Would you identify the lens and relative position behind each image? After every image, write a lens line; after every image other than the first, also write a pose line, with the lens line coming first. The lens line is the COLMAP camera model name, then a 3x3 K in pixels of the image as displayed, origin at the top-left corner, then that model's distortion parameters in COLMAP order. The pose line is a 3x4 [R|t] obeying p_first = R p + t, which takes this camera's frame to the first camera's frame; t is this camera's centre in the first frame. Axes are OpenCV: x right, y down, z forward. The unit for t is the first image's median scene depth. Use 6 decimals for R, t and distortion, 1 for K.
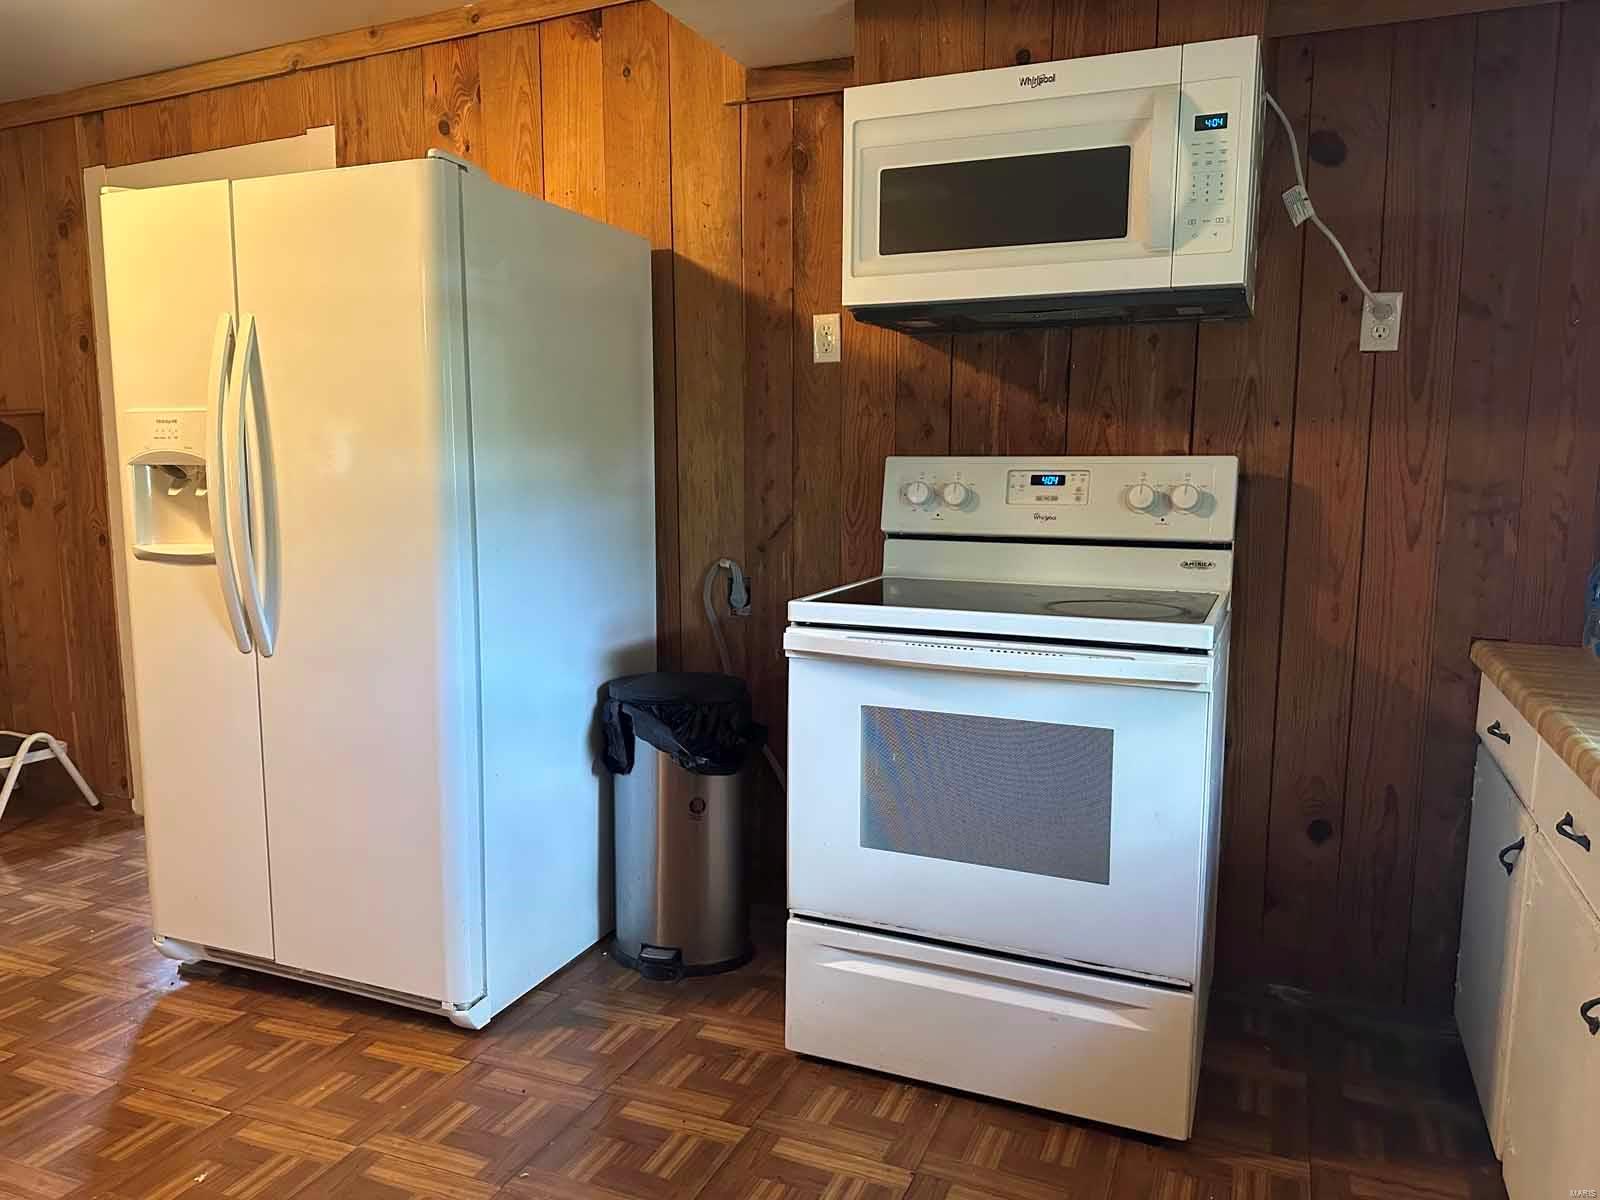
lens RADIAL K [[1130.4, 0, 797.0], [0, 1130.4, 609.5], [0, 0, 1]] dist [-0.002460, -0.009793]
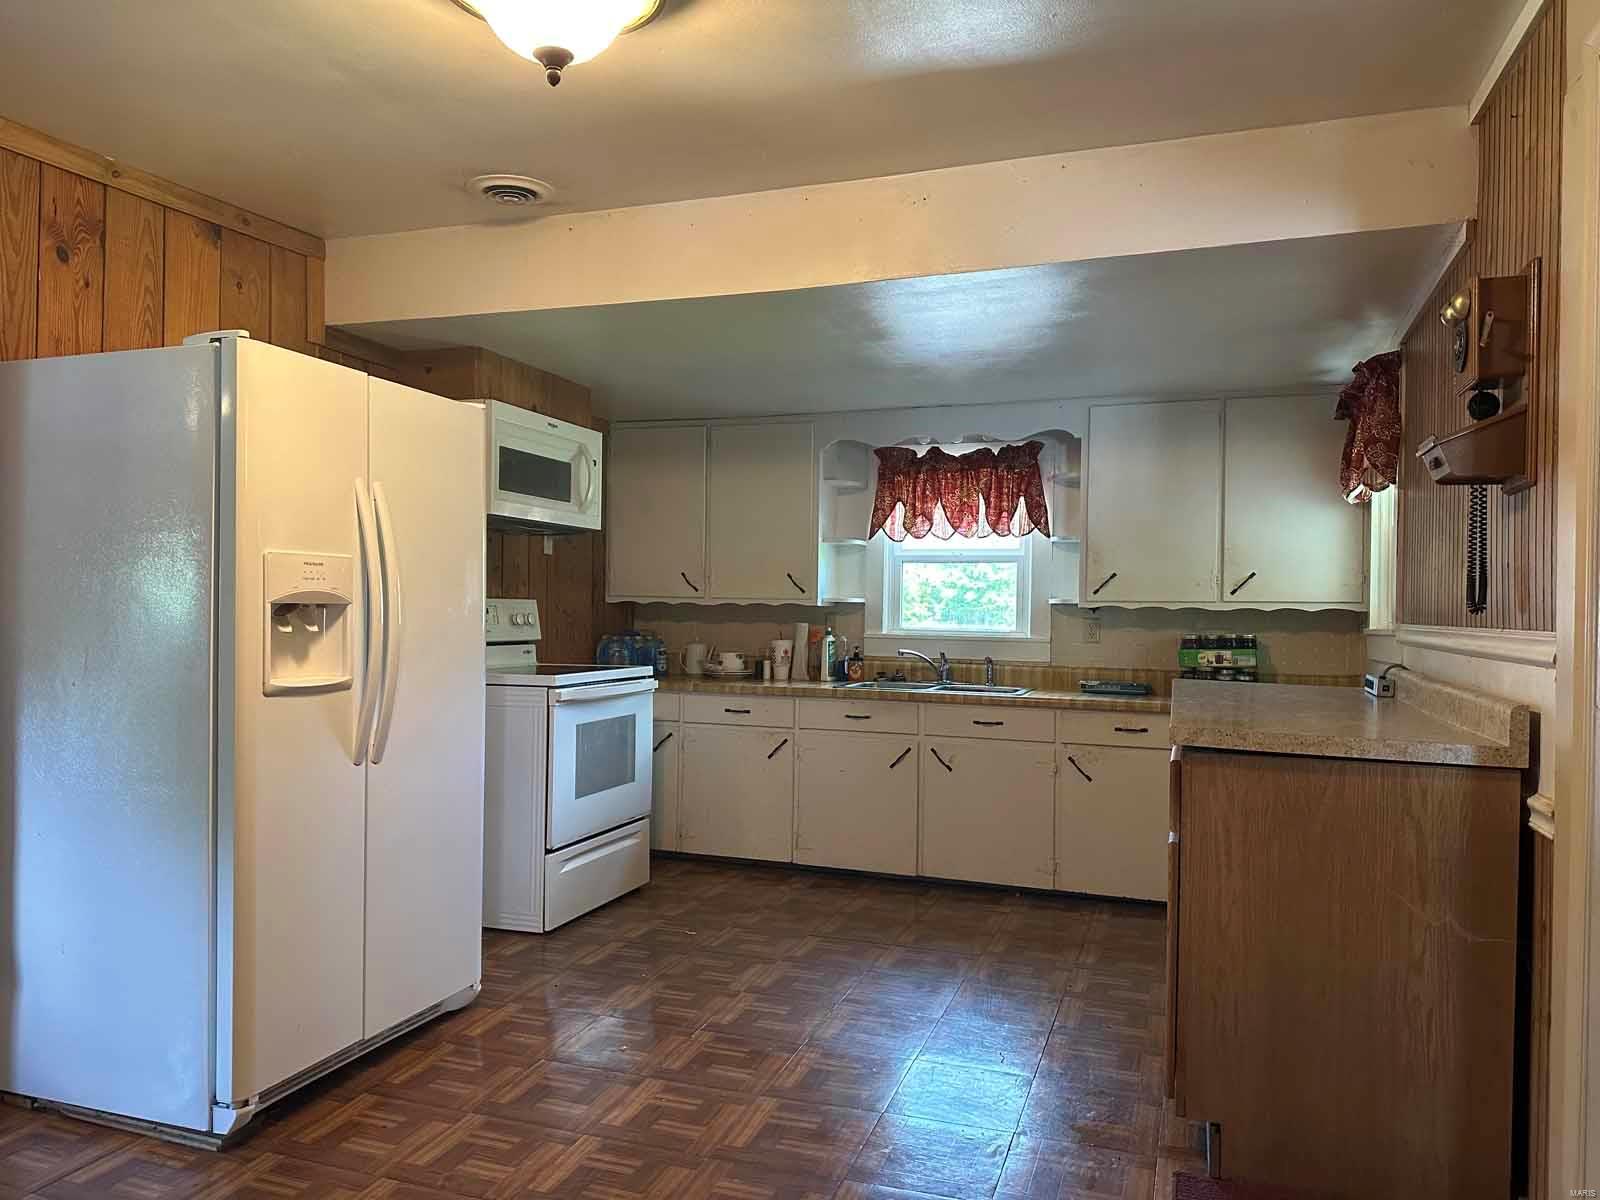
lens RADIAL K [[1130.4, 0, 804.3], [0, 1130.4, 603.9], [0, 0, 1]] dist [-0.002460, -0.009793]
pose [[-0.062032, -0.000220, 0.998074, -1.666204], [0.120733, 0.992655, 0.007723, -0.078879], [-0.990745, 0.120980, -0.061550, 0.597392]]
